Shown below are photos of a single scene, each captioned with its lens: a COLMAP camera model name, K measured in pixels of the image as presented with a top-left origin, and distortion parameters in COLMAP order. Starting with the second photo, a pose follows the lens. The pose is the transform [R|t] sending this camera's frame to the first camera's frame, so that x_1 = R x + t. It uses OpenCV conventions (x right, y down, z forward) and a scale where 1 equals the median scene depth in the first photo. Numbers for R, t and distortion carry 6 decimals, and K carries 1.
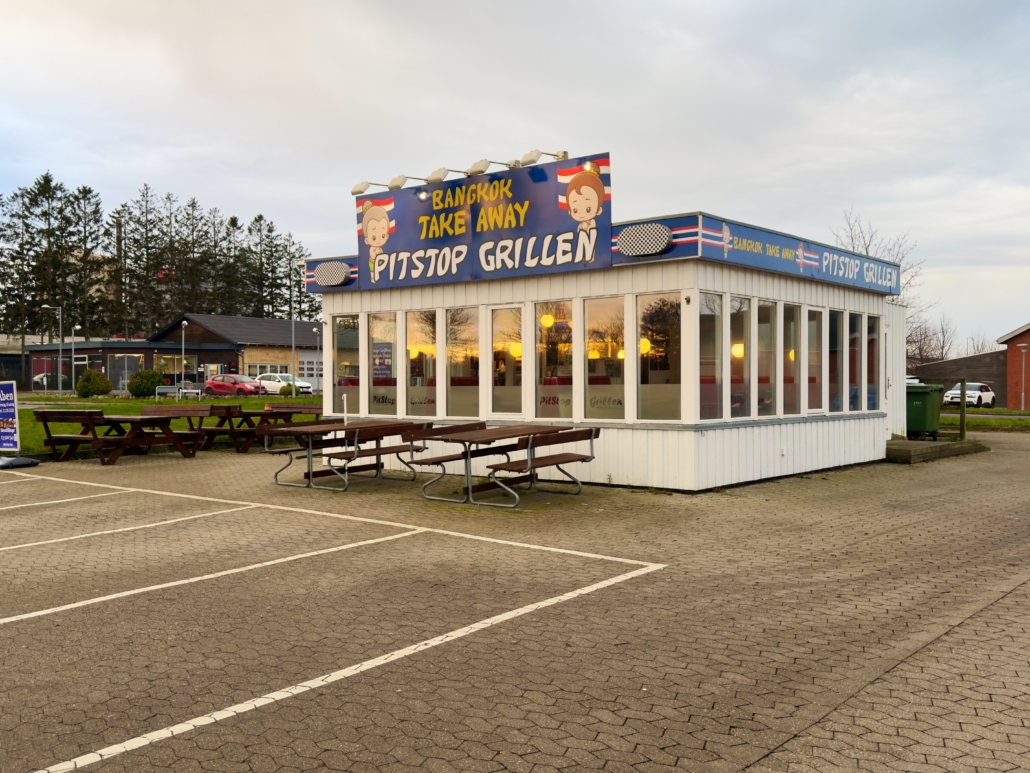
lens RADIAL K [[974.3, 0, 517.6], [0, 974.3, 388.9], [0, 0, 1]] dist [0.186391, 0.000000]
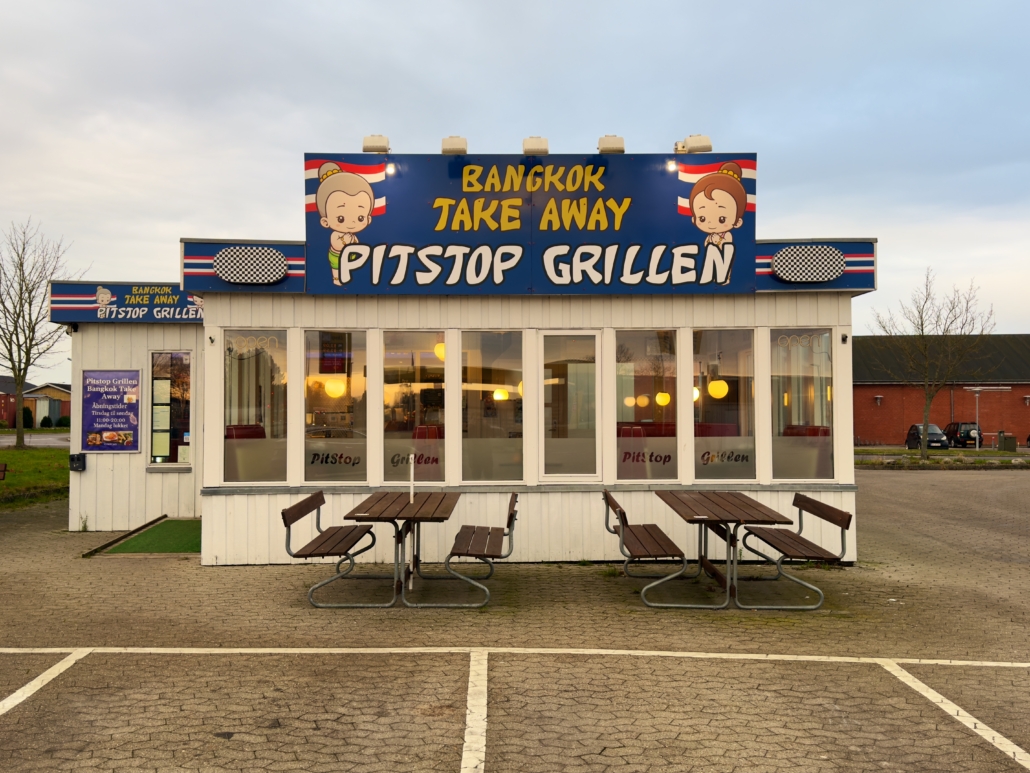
lens RADIAL K [[974.3, 0, 508.6], [0, 974.3, 388.1], [0, 0, 1]] dist [0.186391, 0.000000]
pose [[0.776466, 0.023827, 0.629708, -0.523412], [0.003501, 0.999106, -0.042121, -0.010150], [-0.630149, 0.034910, 0.775689, 0.446687]]
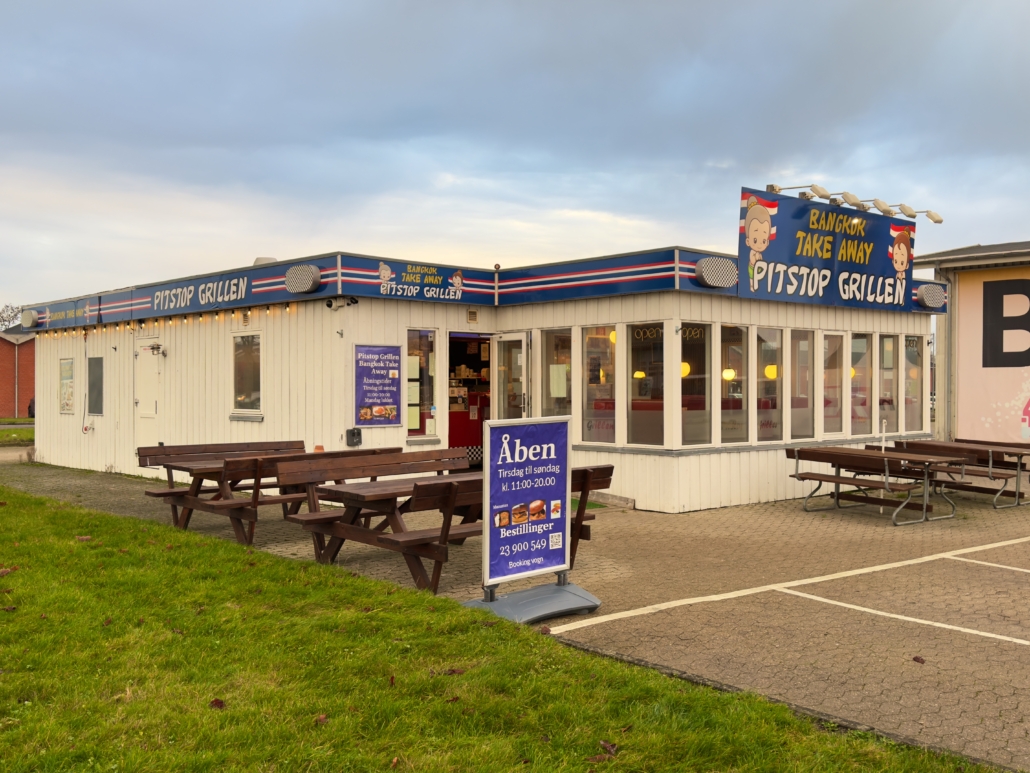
lens RADIAL K [[974.3, 0, 514.4], [0, 974.3, 384.1], [0, 0, 1]] dist [0.186391, 0.000000]
pose [[0.169996, 0.006688, 0.985422, -1.142804], [0.008785, 0.999927, -0.008302, -0.022990], [-0.985406, 0.010068, 0.169925, 1.161900]]
